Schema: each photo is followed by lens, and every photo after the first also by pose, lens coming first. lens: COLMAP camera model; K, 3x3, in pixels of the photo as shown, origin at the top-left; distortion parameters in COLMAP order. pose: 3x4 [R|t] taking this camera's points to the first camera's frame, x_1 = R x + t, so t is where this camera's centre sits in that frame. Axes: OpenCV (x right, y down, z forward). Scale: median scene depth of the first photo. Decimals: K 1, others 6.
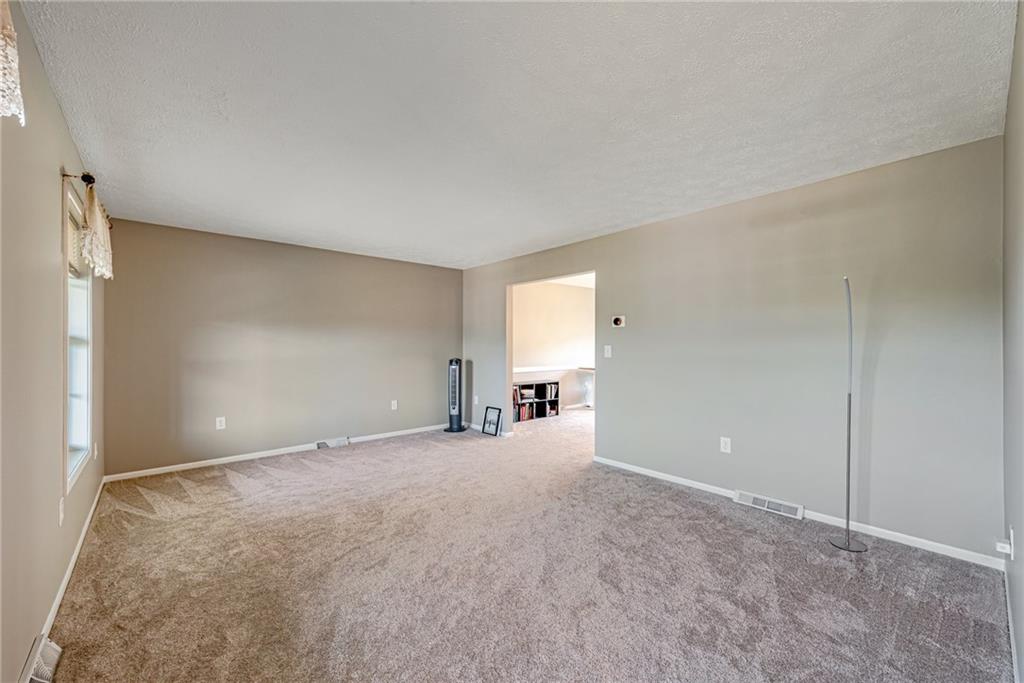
lens RADIAL K [[408.2, 0, 507.2], [0, 408.2, 346.2], [0, 0, 1]] dist [0.015797, -0.001171]
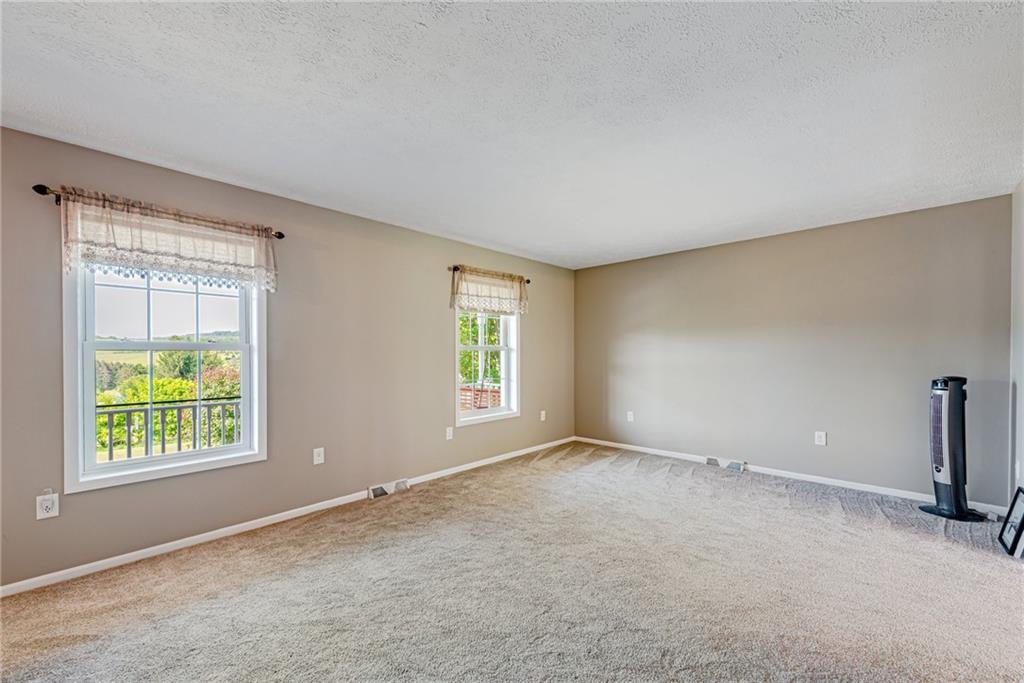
lens RADIAL K [[408.2, 0, 507.5], [0, 408.2, 350.8], [0, 0, 1]] dist [0.015797, -0.001171]
pose [[0.098697, -0.005066, -0.995105, 0.541309], [0.000261, 0.999987, -0.005065, -0.001522], [0.995117, 0.000240, 0.098697, 0.593814]]
